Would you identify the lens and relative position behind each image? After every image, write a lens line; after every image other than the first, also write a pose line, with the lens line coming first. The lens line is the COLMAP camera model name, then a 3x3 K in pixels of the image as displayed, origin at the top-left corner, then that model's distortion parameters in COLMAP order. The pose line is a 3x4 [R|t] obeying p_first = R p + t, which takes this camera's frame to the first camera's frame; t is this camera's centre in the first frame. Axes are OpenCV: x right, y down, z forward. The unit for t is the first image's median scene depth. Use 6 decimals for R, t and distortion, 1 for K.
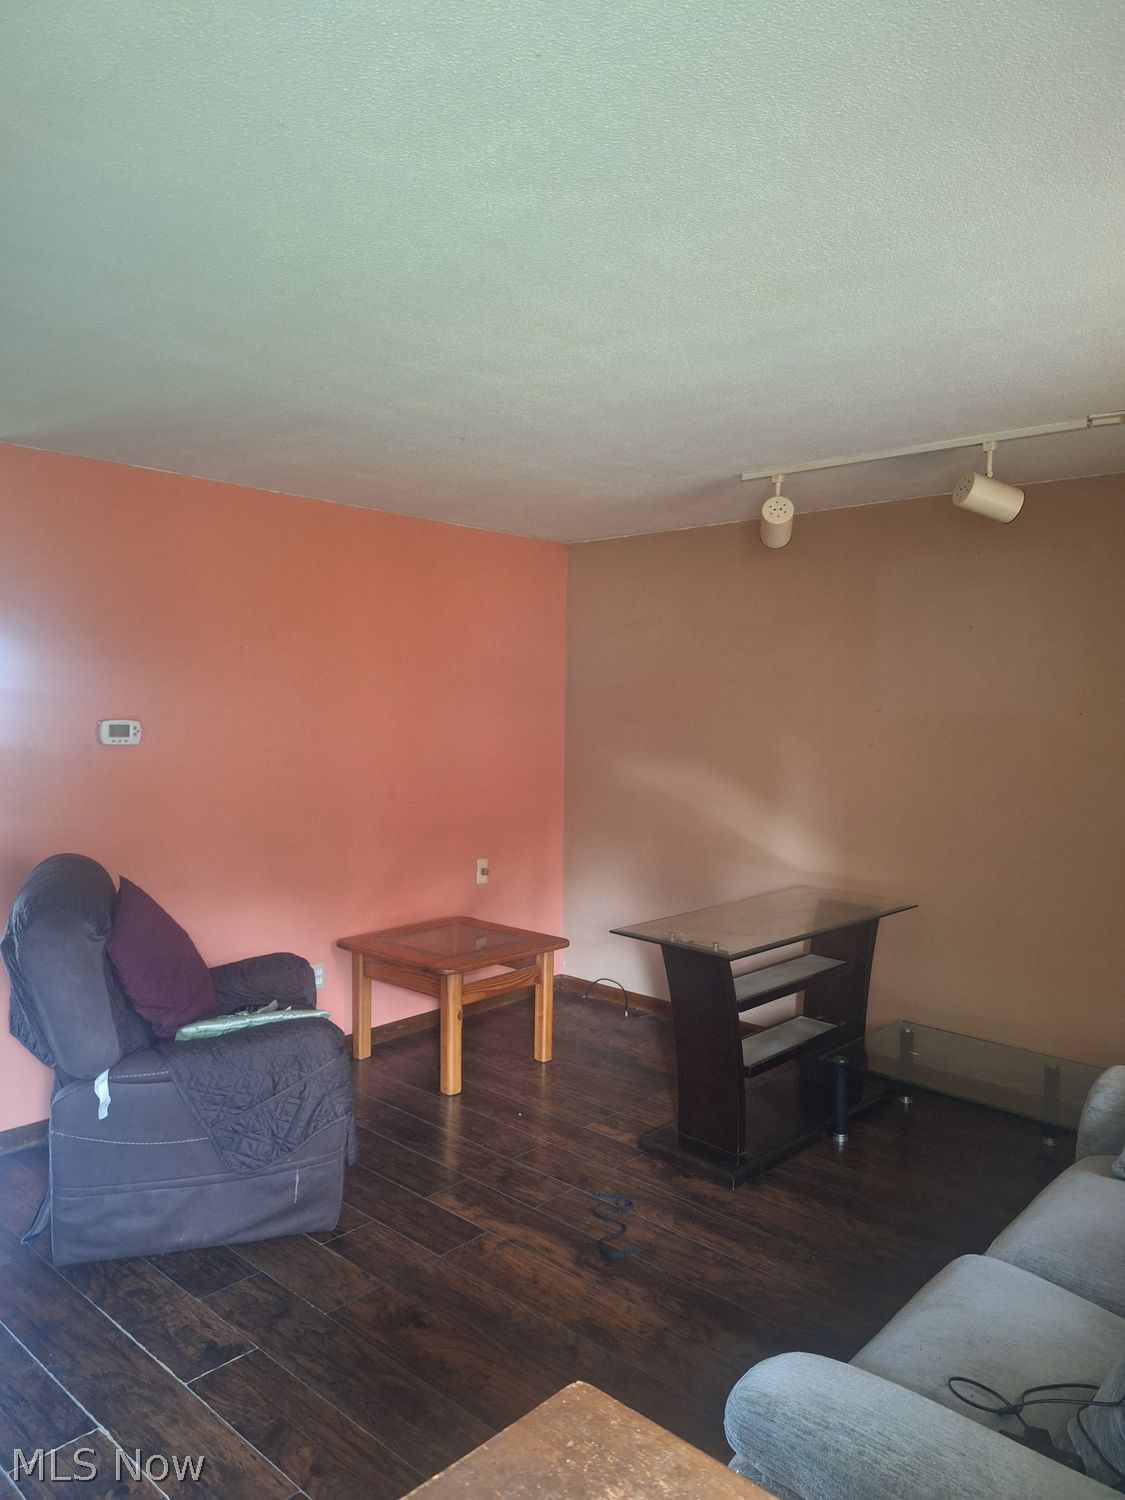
lens RADIAL K [[1046.6, 0, 546.5], [0, 1046.6, 747.1], [0, 0, 1]] dist [0.061430, -0.057716]
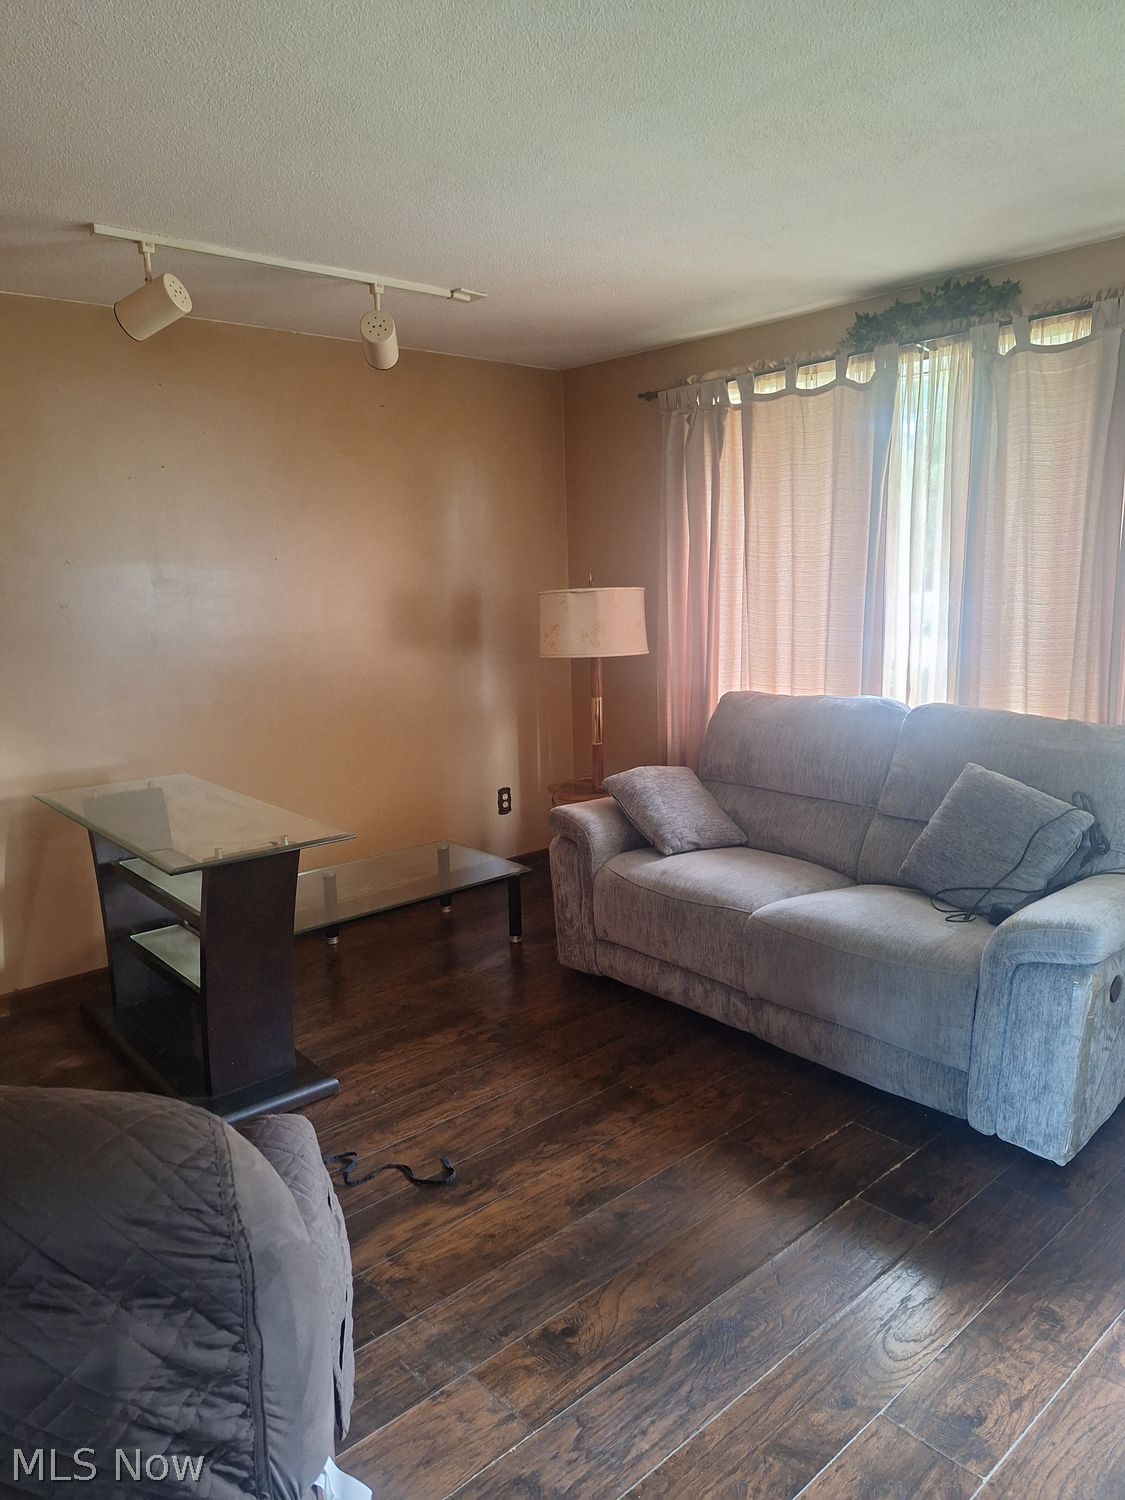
lens RADIAL K [[1046.6, 0, 546.5], [0, 1046.6, 747.1], [0, 0, 1]] dist [0.061430, -0.057716]
pose [[0.103792, -0.187244, 0.976815, -0.775979], [0.085275, 0.980178, 0.178827, -0.017551], [-0.990937, 0.064737, 0.117702, 0.867075]]
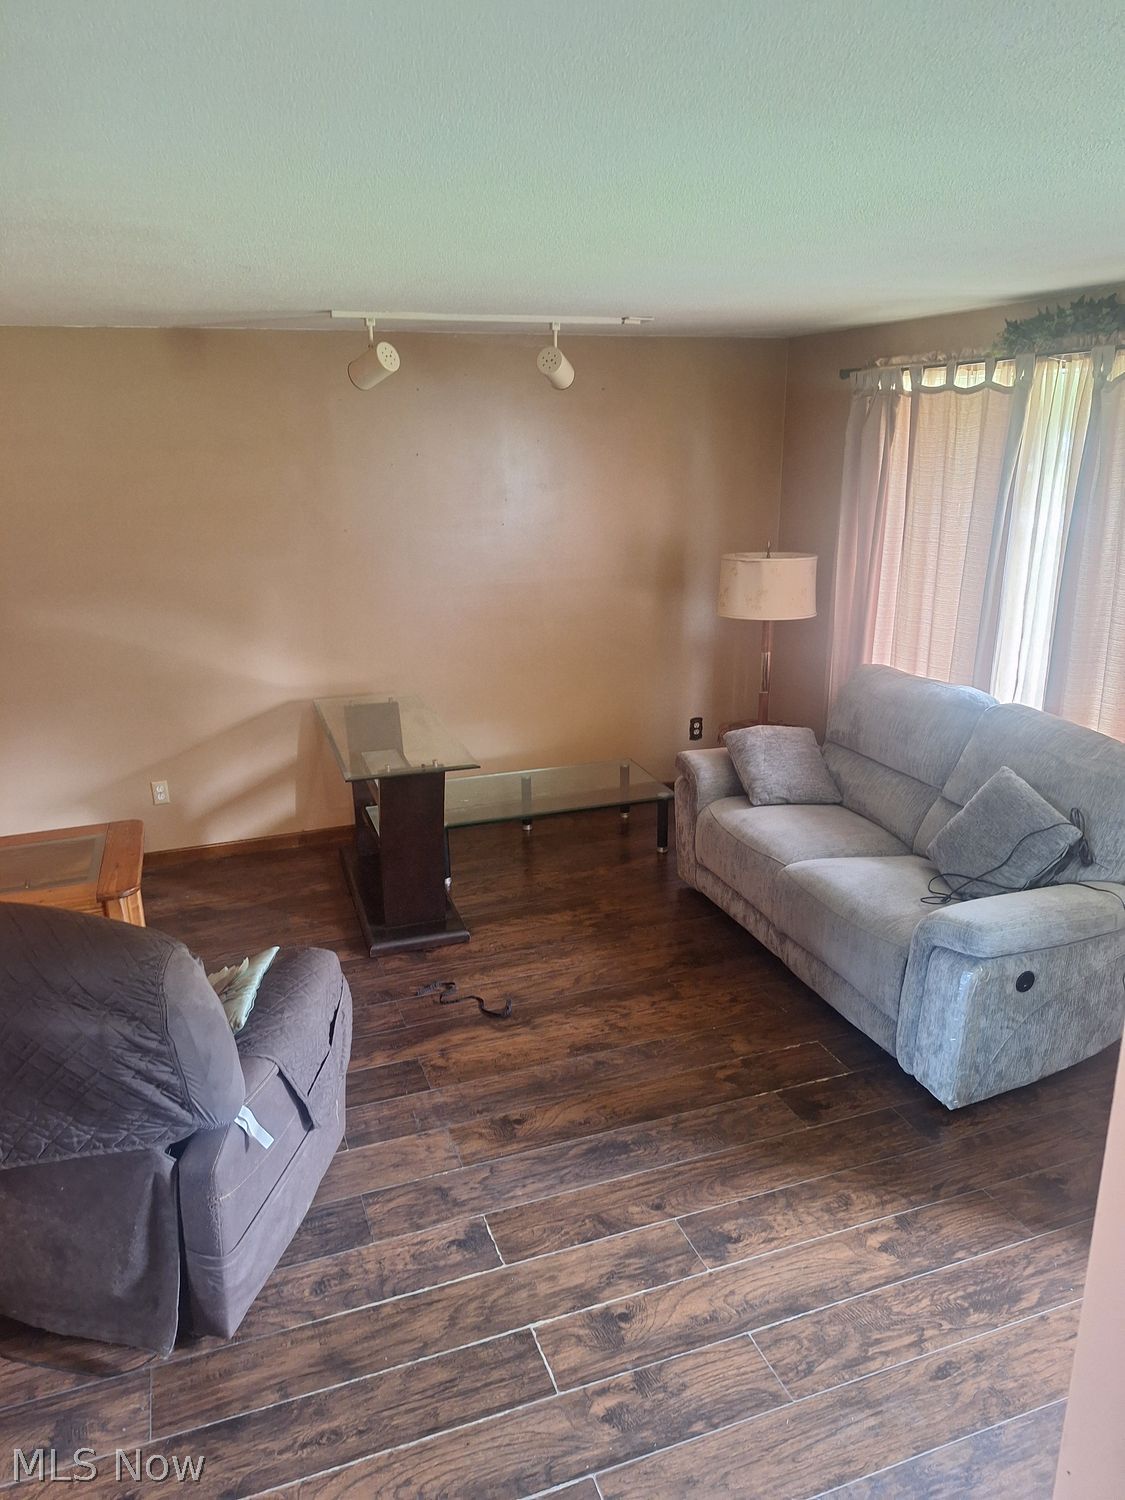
lens RADIAL K [[1036.7, 0, 544.9], [0, 1036.7, 751.3], [0, 0, 1]] dist [0.162666, -0.248858]
pose [[0.467623, -0.278985, 0.838746, -0.946875], [0.072298, 0.957778, 0.278270, -0.173086], [-0.880966, -0.069486, 0.468050, 0.435836]]
